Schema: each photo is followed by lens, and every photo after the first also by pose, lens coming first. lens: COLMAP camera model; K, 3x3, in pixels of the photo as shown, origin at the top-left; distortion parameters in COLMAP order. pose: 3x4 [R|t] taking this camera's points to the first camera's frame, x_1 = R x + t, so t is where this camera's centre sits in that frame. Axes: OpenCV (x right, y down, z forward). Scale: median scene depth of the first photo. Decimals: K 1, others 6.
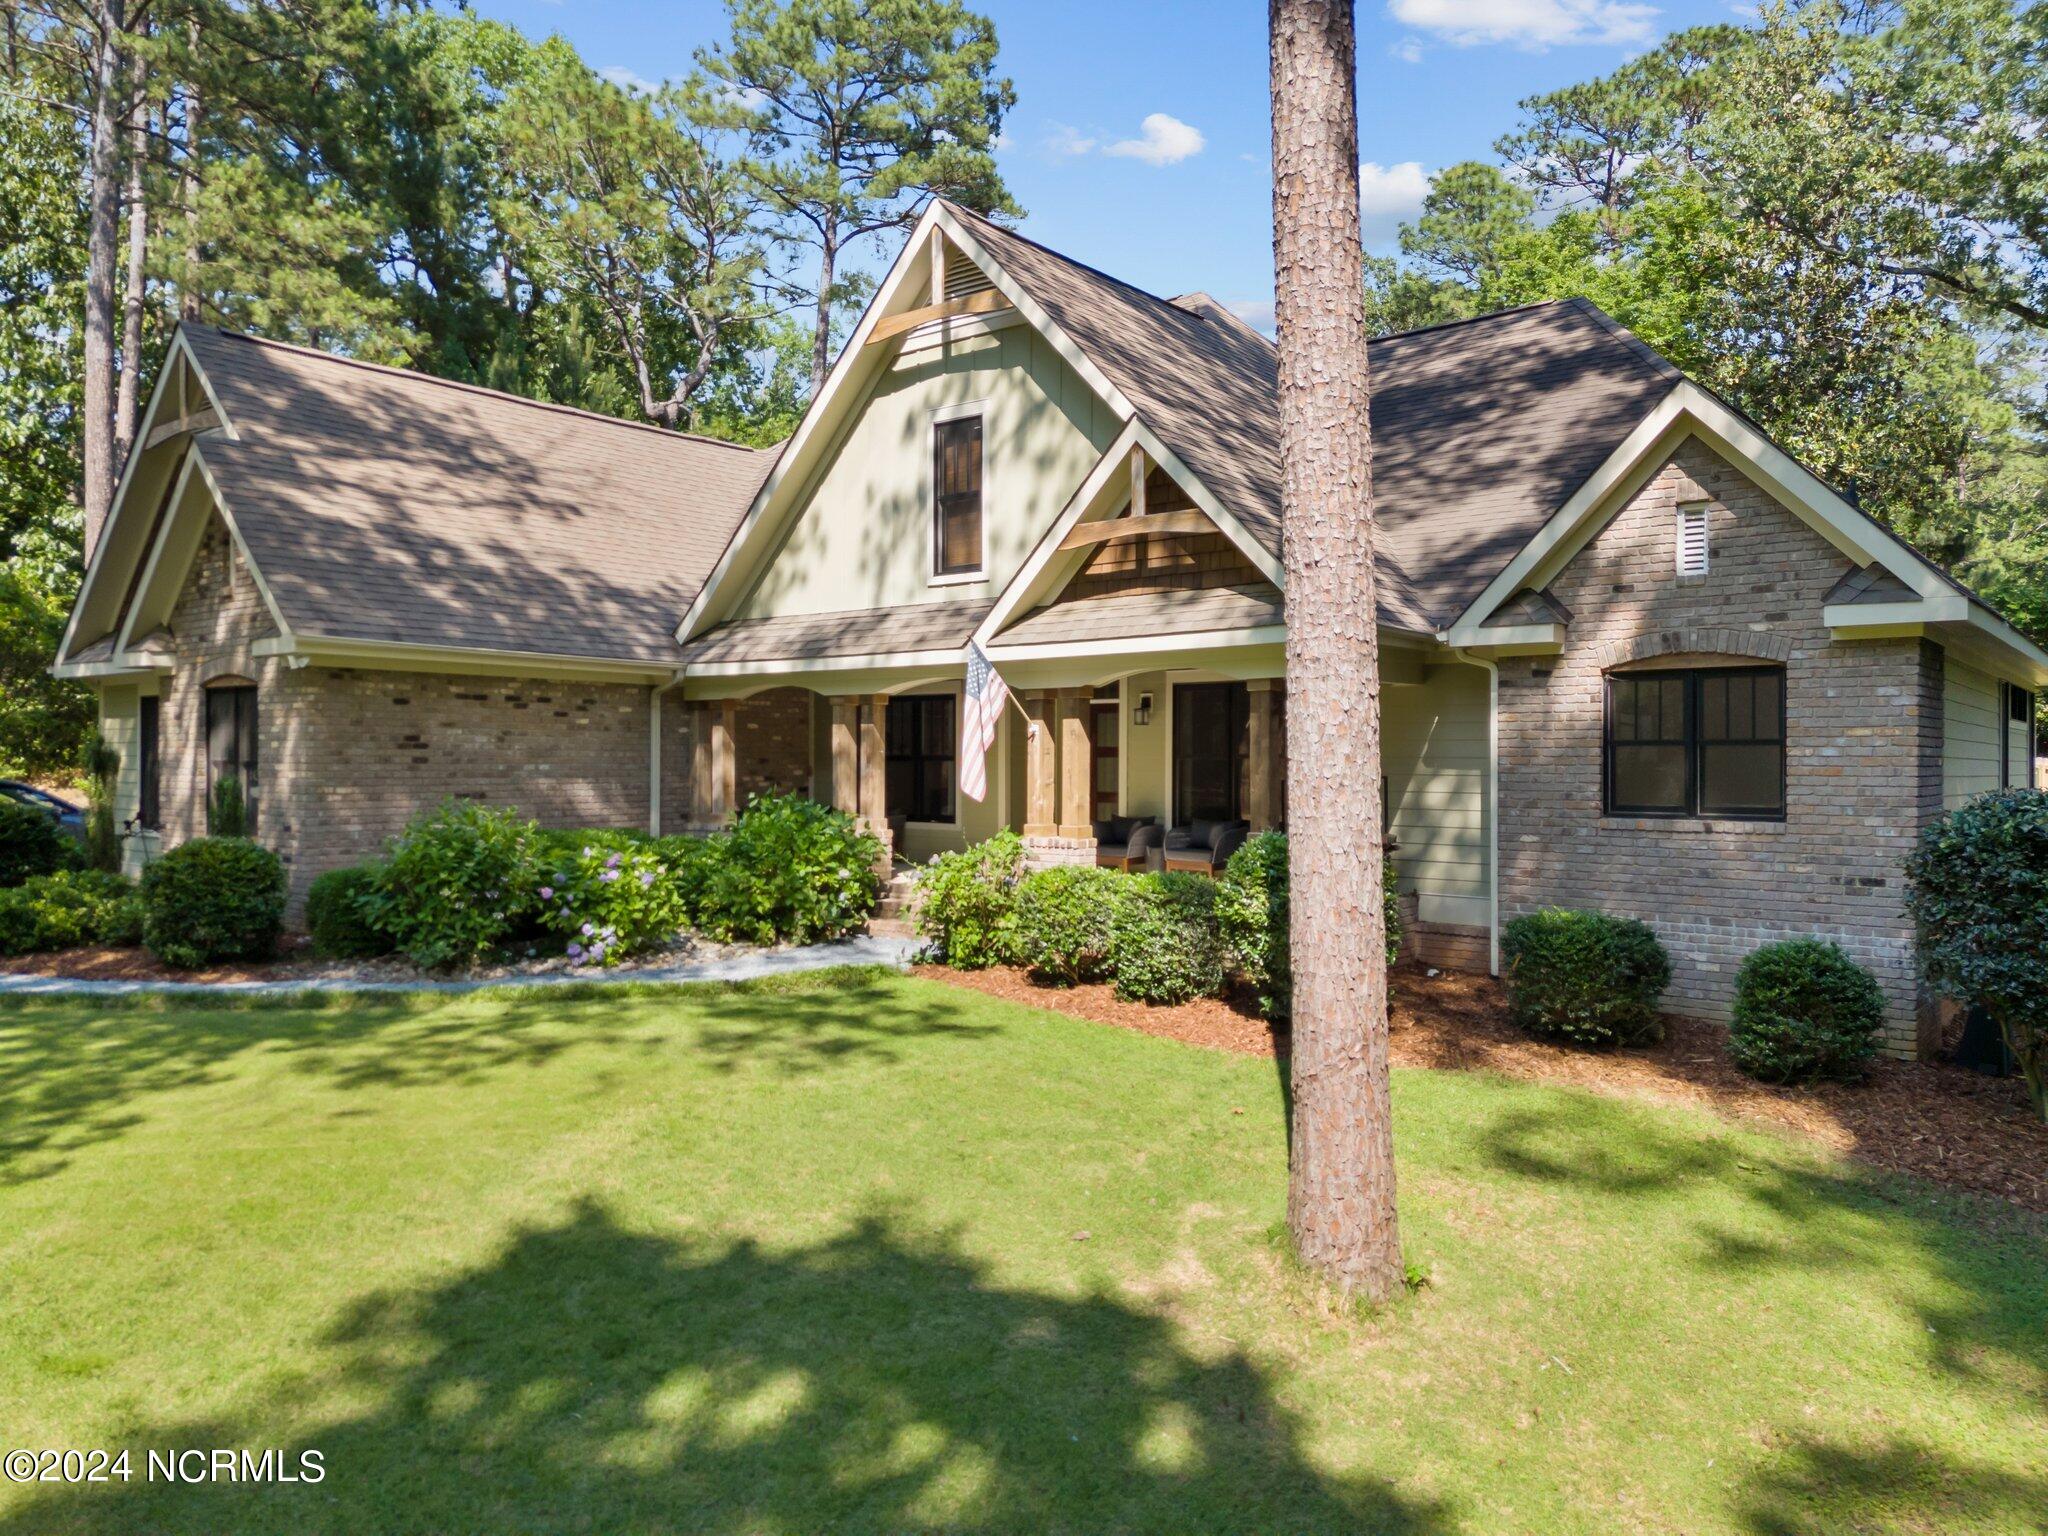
lens RADIAL K [[1449.9, 0, 1020.0], [0, 1449.9, 753.1], [0, 0, 1]] dist [0.057165, -0.040779]
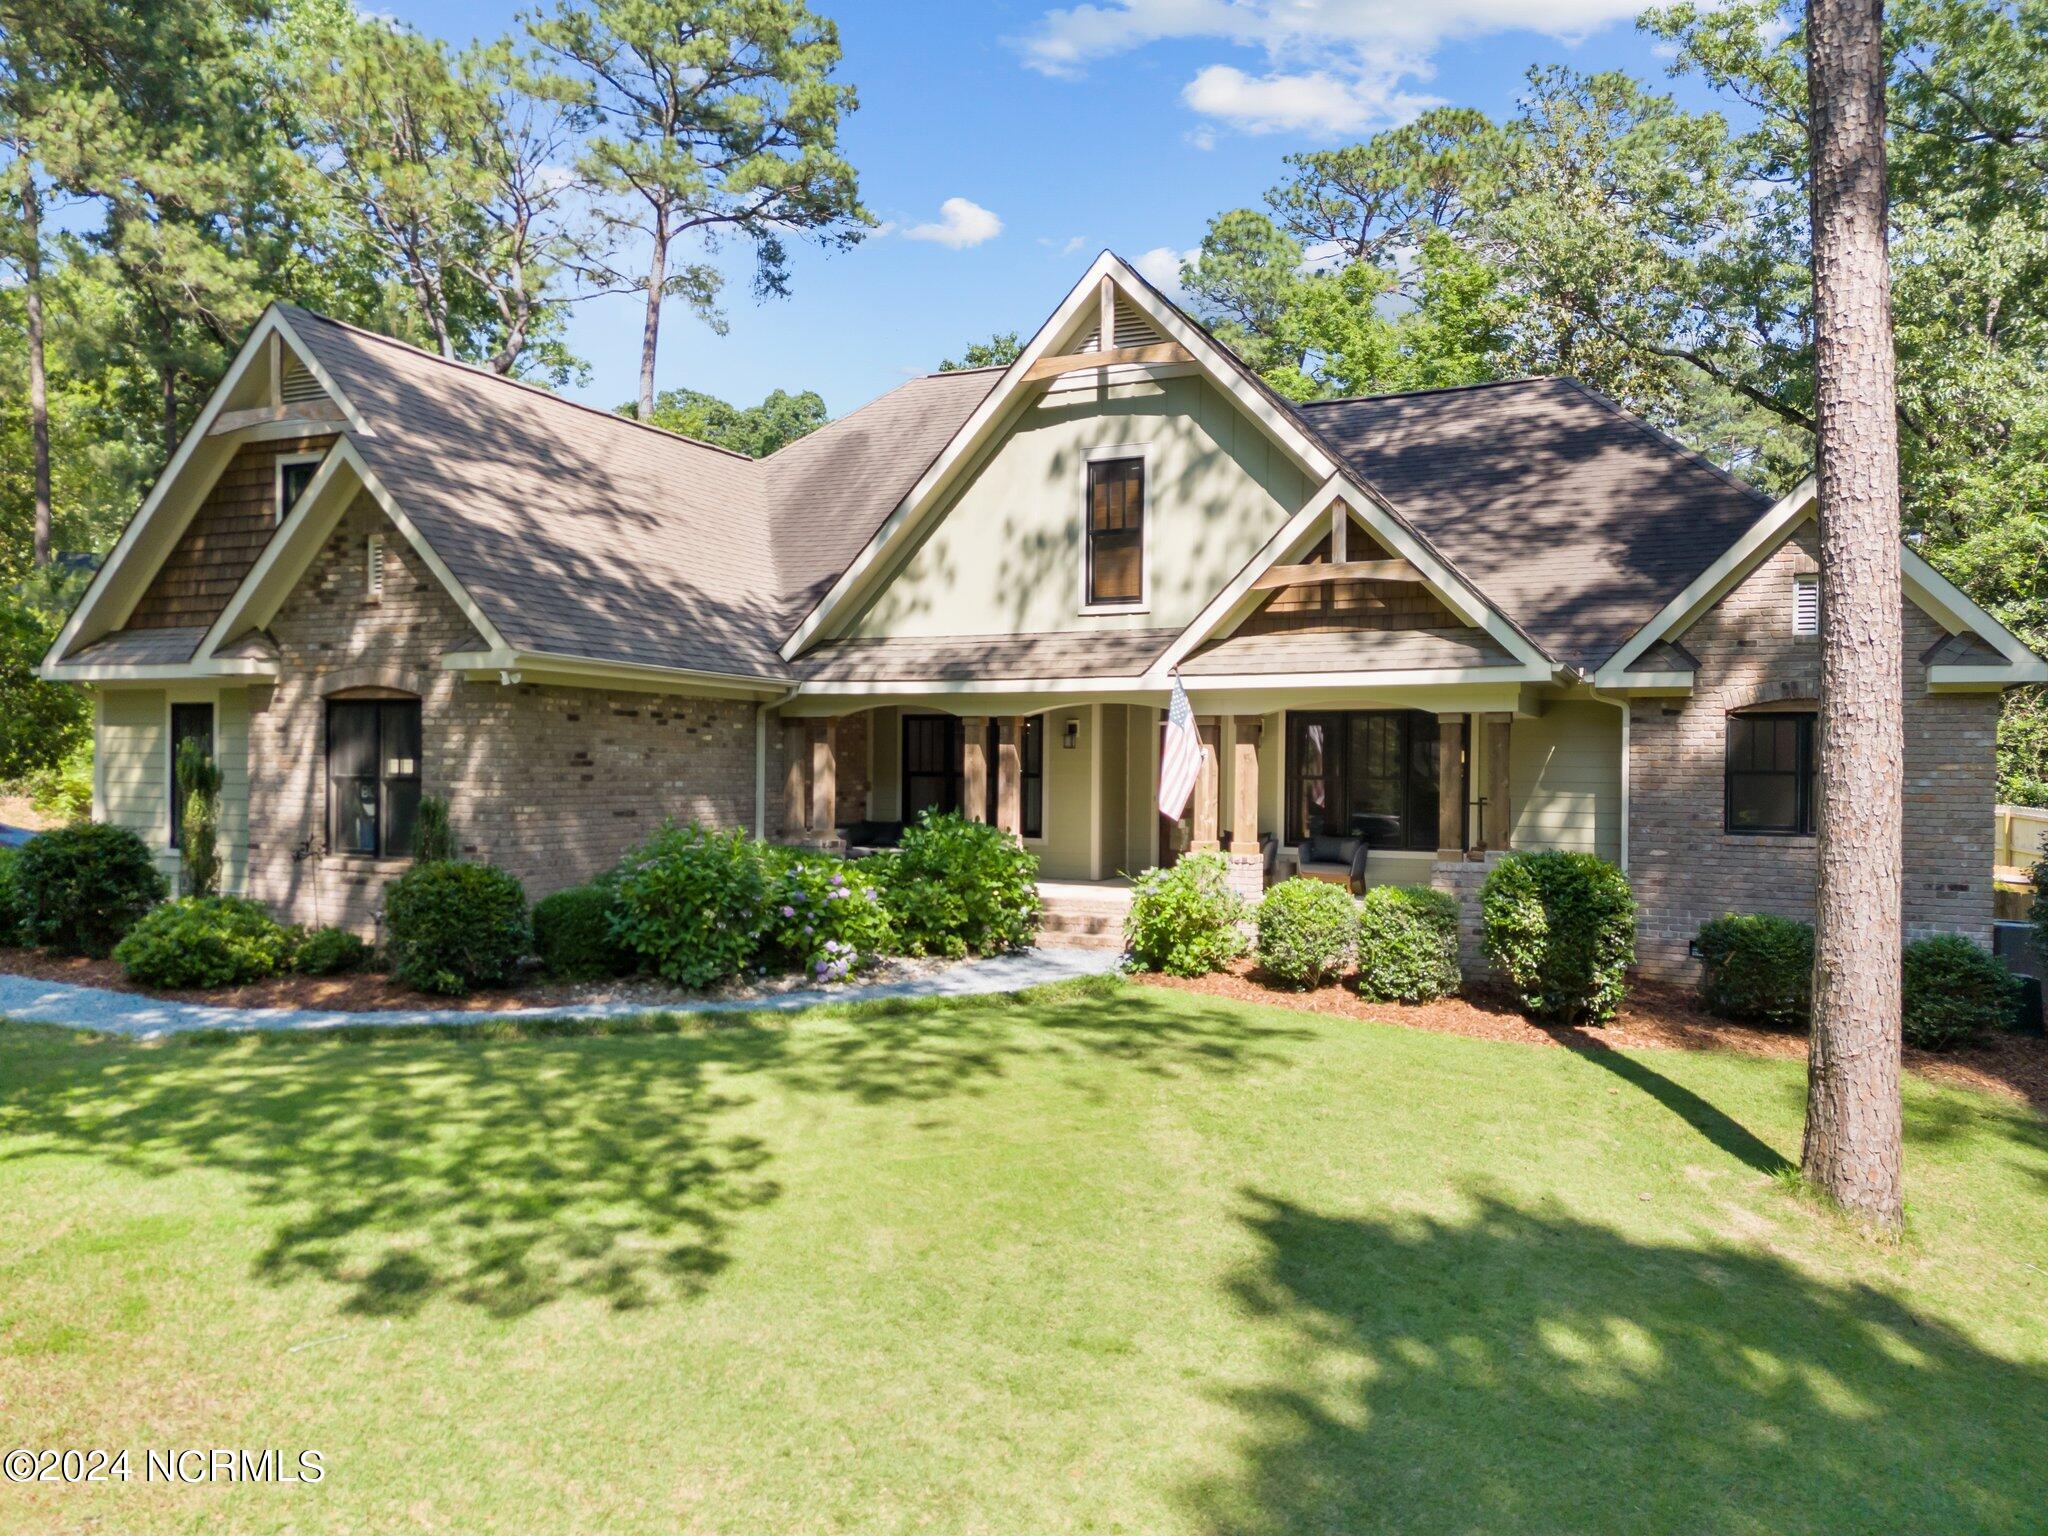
lens RADIAL K [[1449.9, 0, 1068.1], [0, 1449.9, 770.5], [0, 0, 1]] dist [0.057165, -0.040779]
pose [[0.971516, 0.007237, 0.236863, -0.318786], [-0.009367, 0.999925, 0.007867, -0.010559], [-0.236789, -0.009862, 0.971511, -0.023553]]
